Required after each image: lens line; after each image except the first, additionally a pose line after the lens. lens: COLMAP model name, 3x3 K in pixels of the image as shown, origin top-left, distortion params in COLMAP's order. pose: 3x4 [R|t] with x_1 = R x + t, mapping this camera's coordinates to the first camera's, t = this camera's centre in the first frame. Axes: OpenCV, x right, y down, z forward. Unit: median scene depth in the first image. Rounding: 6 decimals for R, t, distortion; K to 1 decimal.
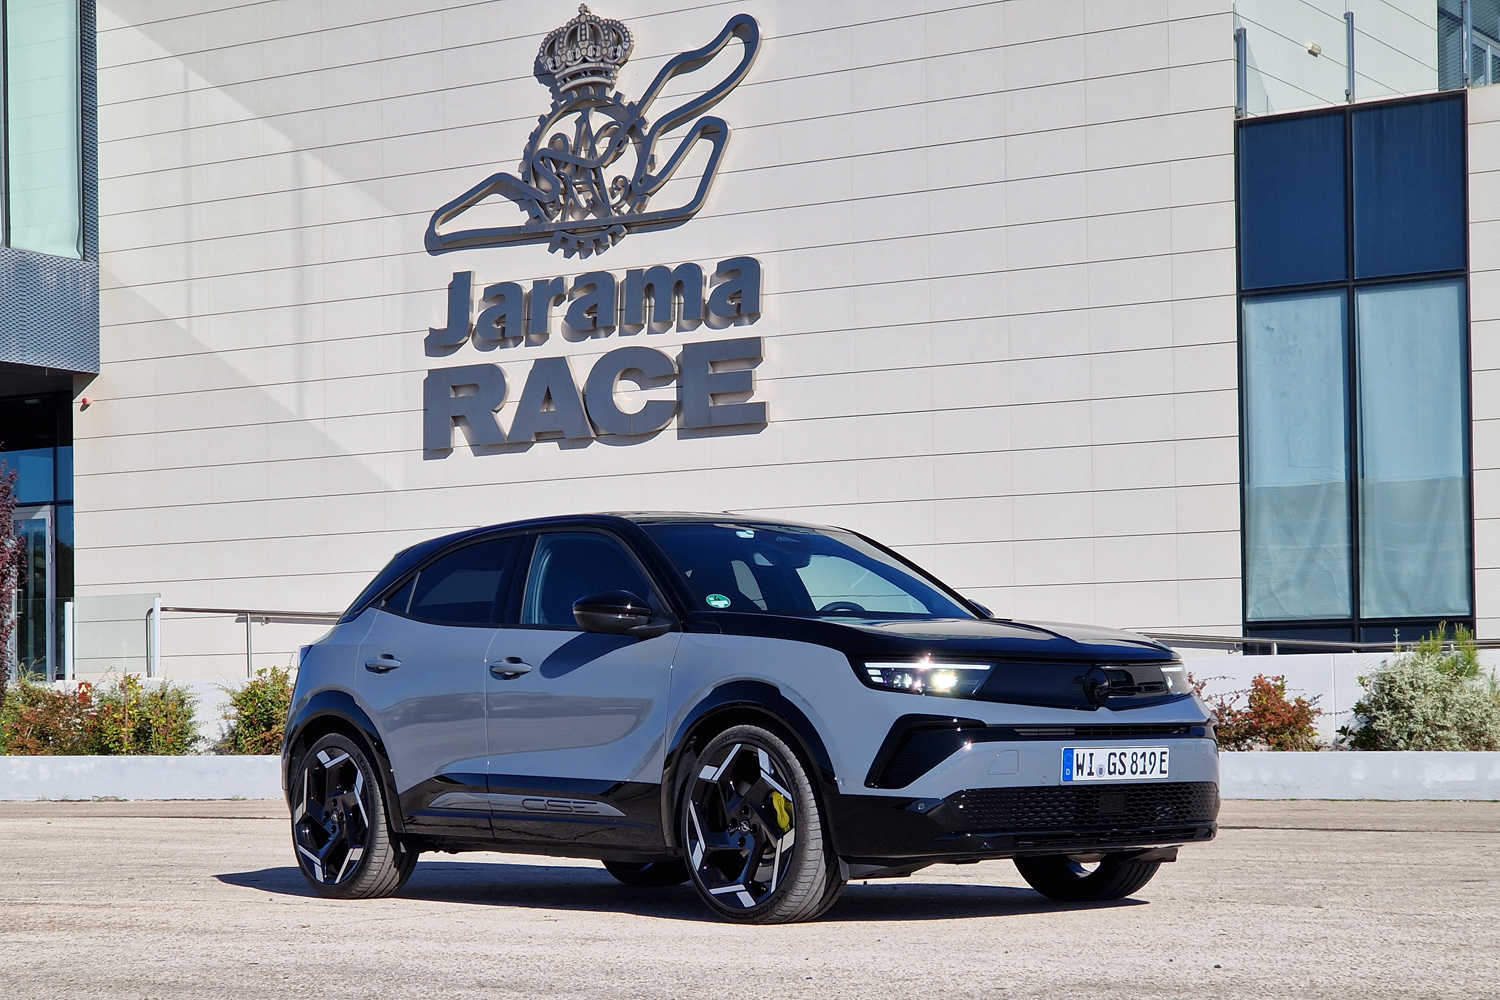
lens RADIAL K [[3032.7, 0, 750.0], [0, 3032.7, 500.0], [0, 0, 1]] dist [-0.061473, 0.072769]
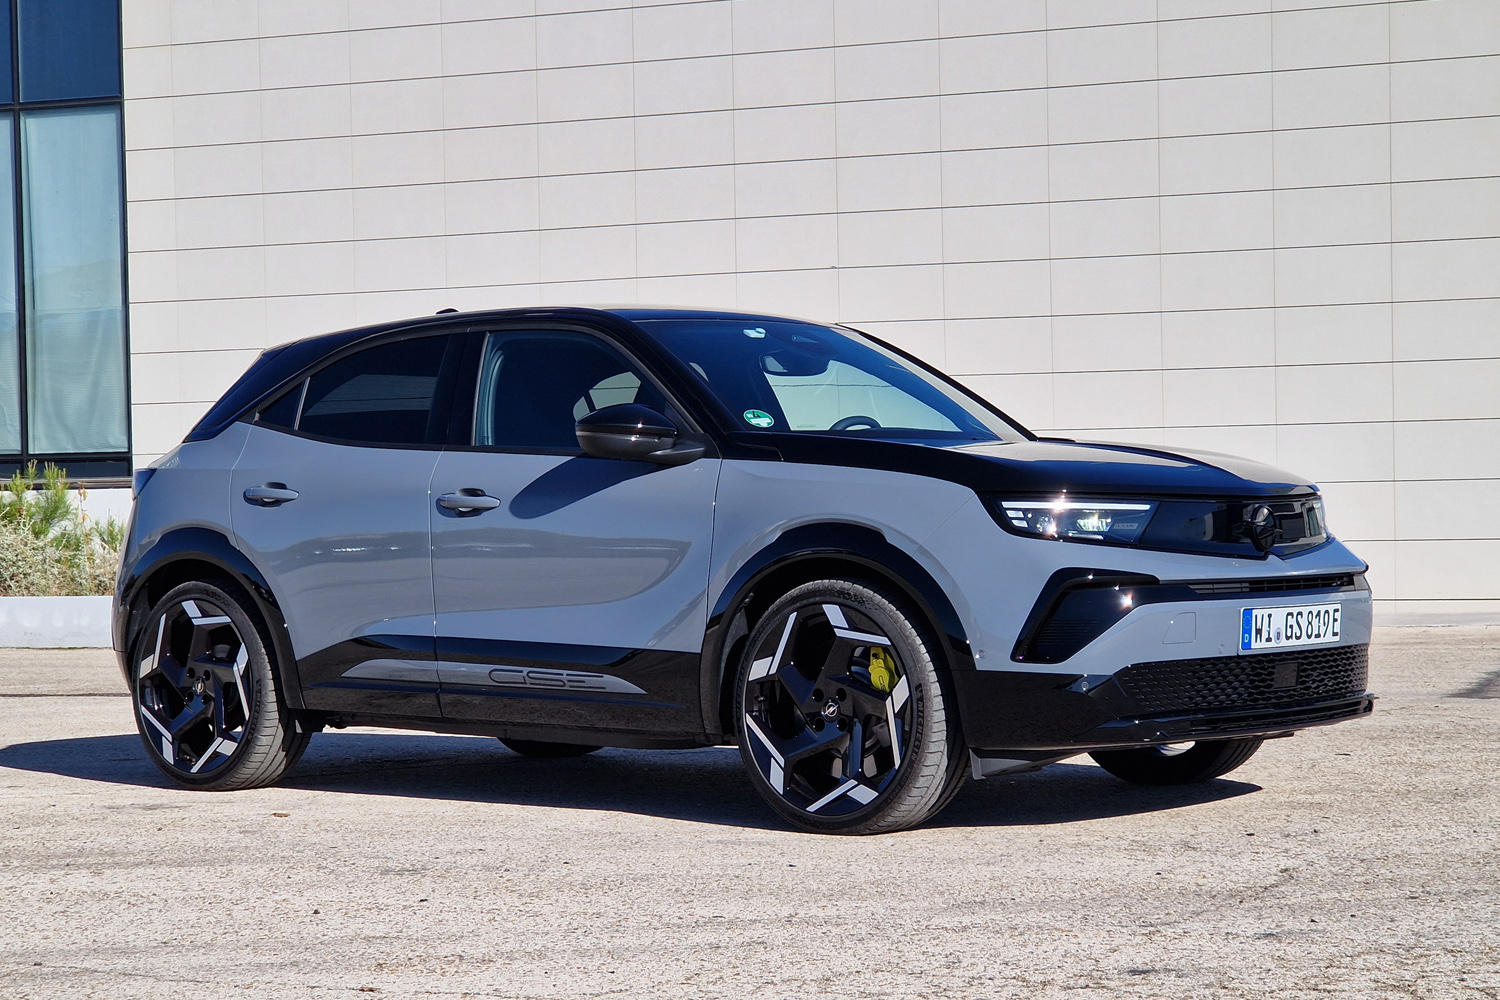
lens RADIAL K [[3032.7, 0, 750.0], [0, 3032.7, 500.0], [0, 0, 1]] dist [-0.061473, 0.072769]
pose [[0.982836, -0.002806, 0.184459, -0.165774], [-0.010375, 0.997461, 0.070453, -0.001048], [-0.184188, -0.071158, 0.980312, 0.241139]]
